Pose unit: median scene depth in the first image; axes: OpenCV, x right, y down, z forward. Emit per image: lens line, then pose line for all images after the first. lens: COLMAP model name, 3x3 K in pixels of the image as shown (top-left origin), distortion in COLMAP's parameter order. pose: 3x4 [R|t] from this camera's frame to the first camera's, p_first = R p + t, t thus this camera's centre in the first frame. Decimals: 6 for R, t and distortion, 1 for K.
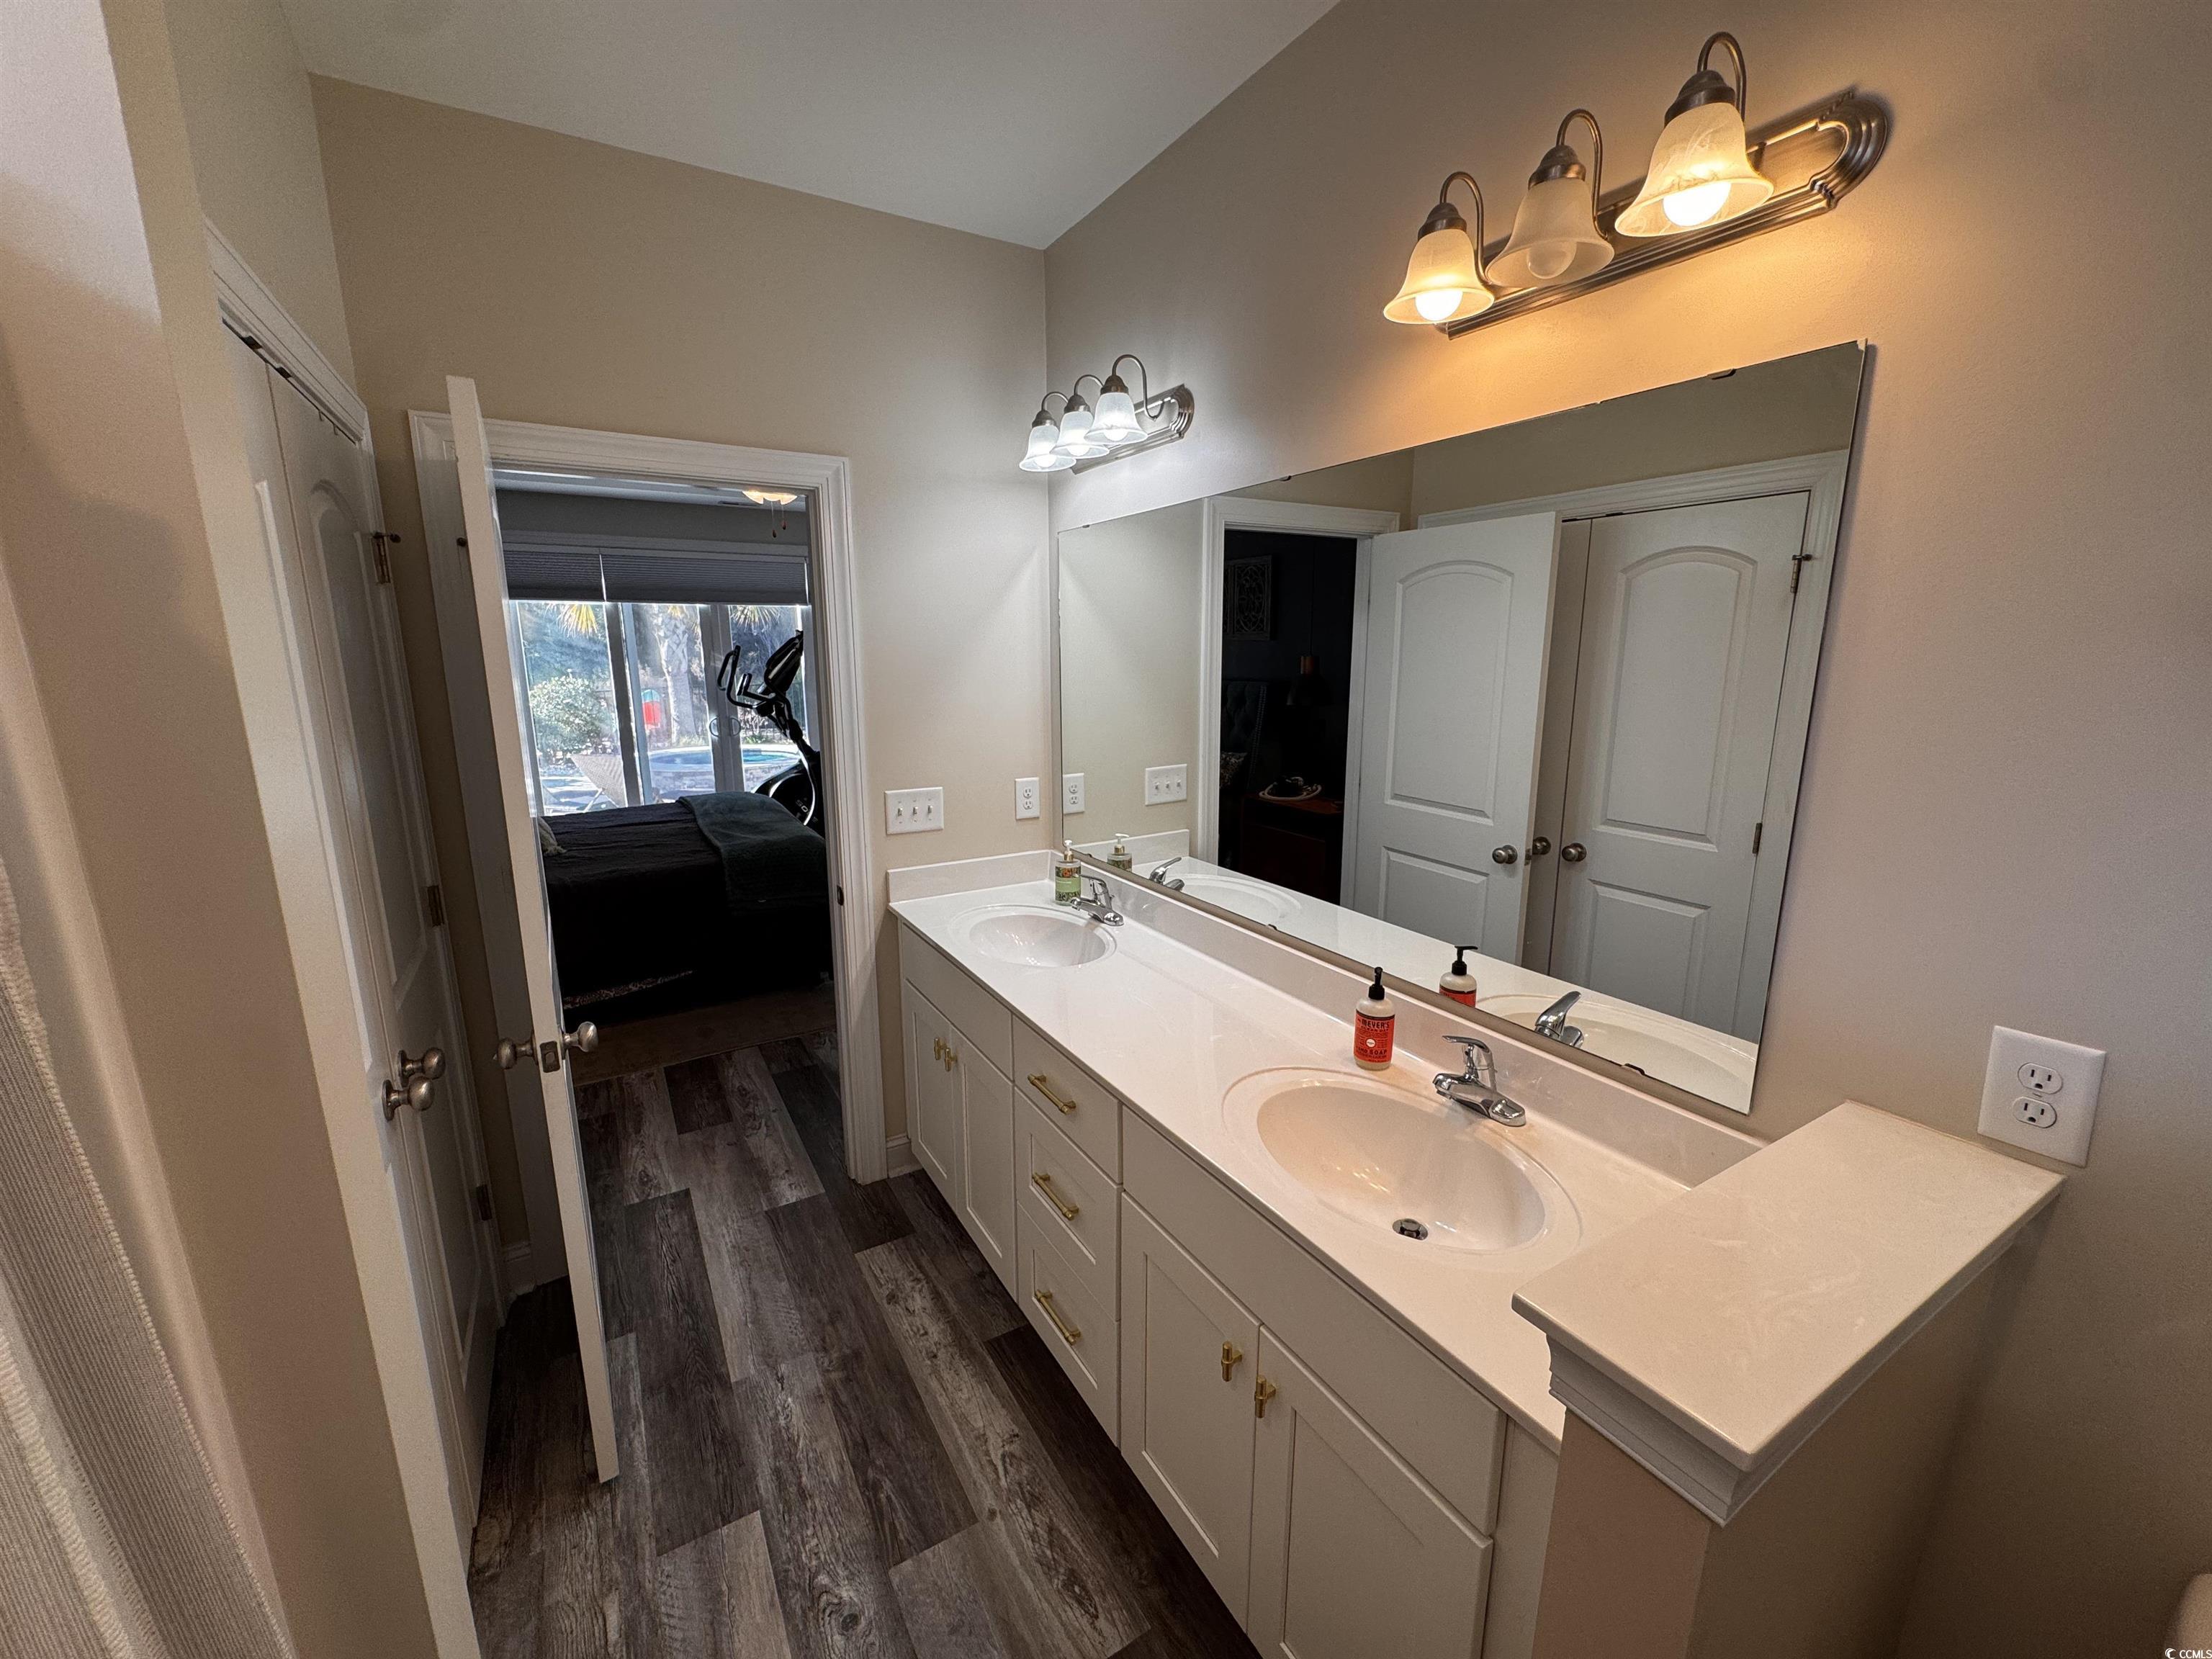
lens RADIAL K [[880.3, 0, 1105.7], [0, 880.3, 827.8], [0, 0, 1]] dist [-0.003039, 0.000113]
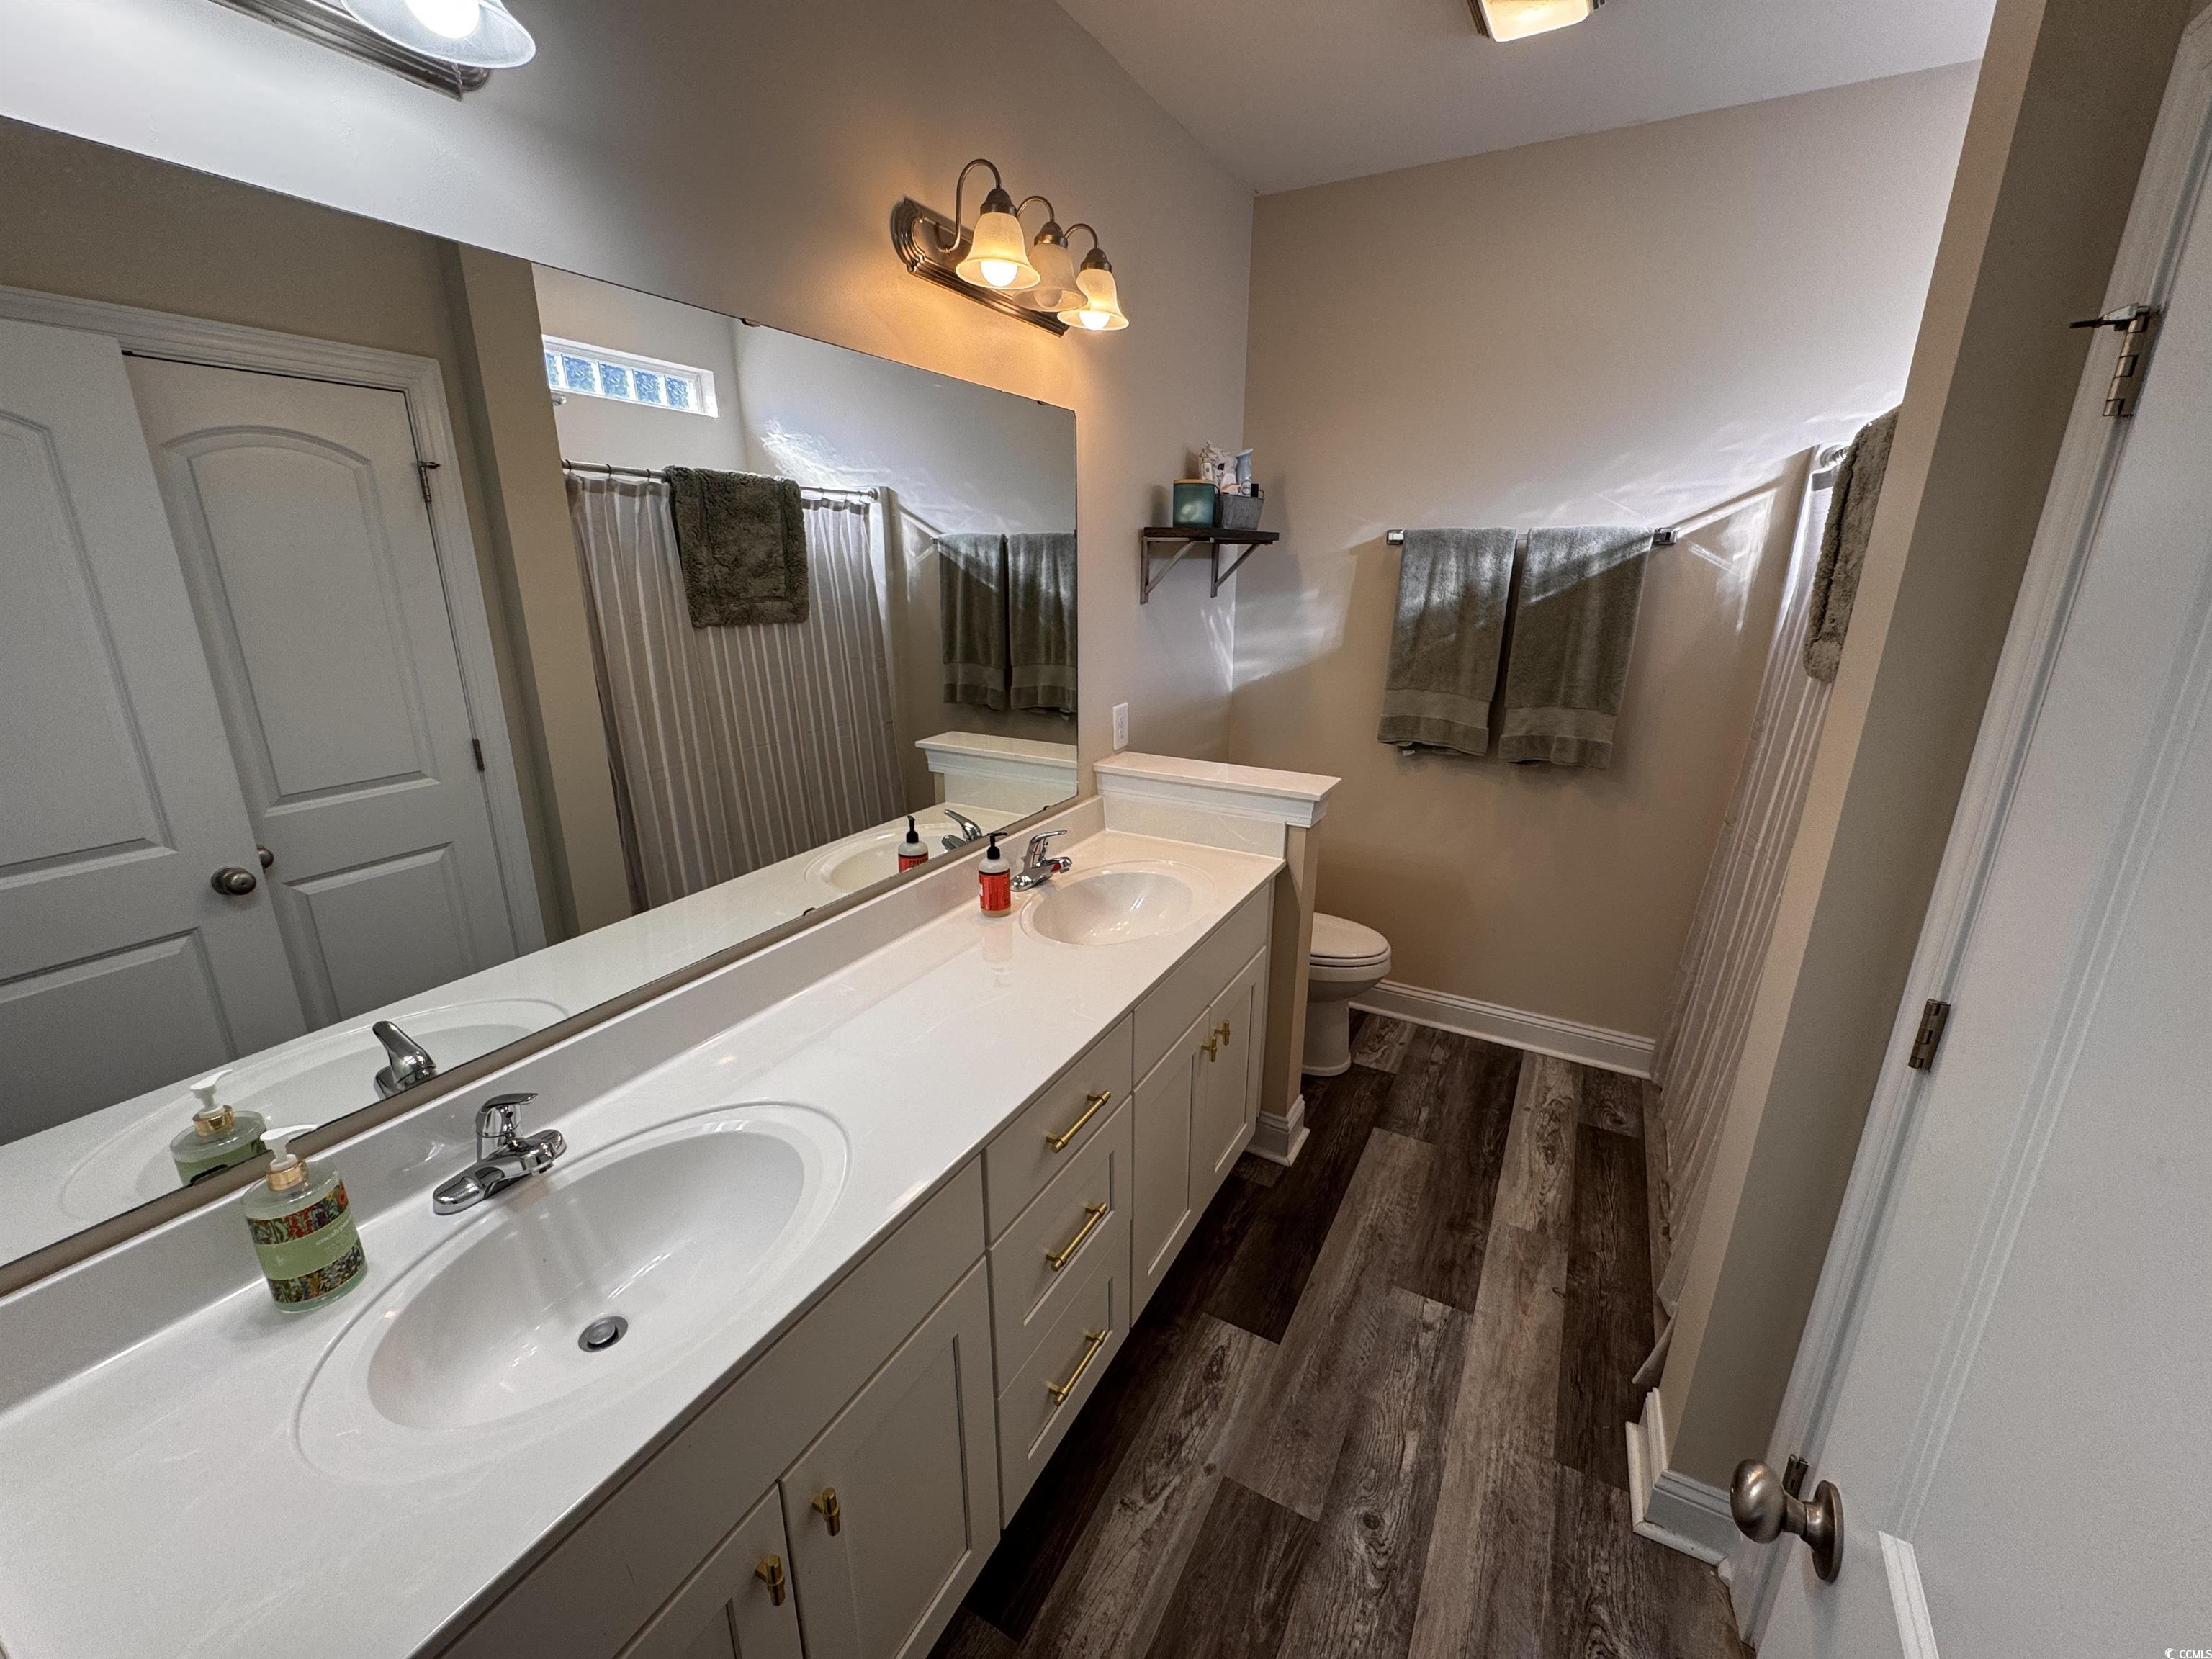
lens RADIAL K [[880.3, 0, 1105.7], [0, 880.3, 827.8], [0, 0, 1]] dist [-0.003039, 0.000113]
pose [[-0.503161, -0.251325, 0.826840, -0.699010], [0.175382, 0.907171, 0.382468, -0.256408], [-0.846210, 0.337455, -0.412375, 1.261852]]
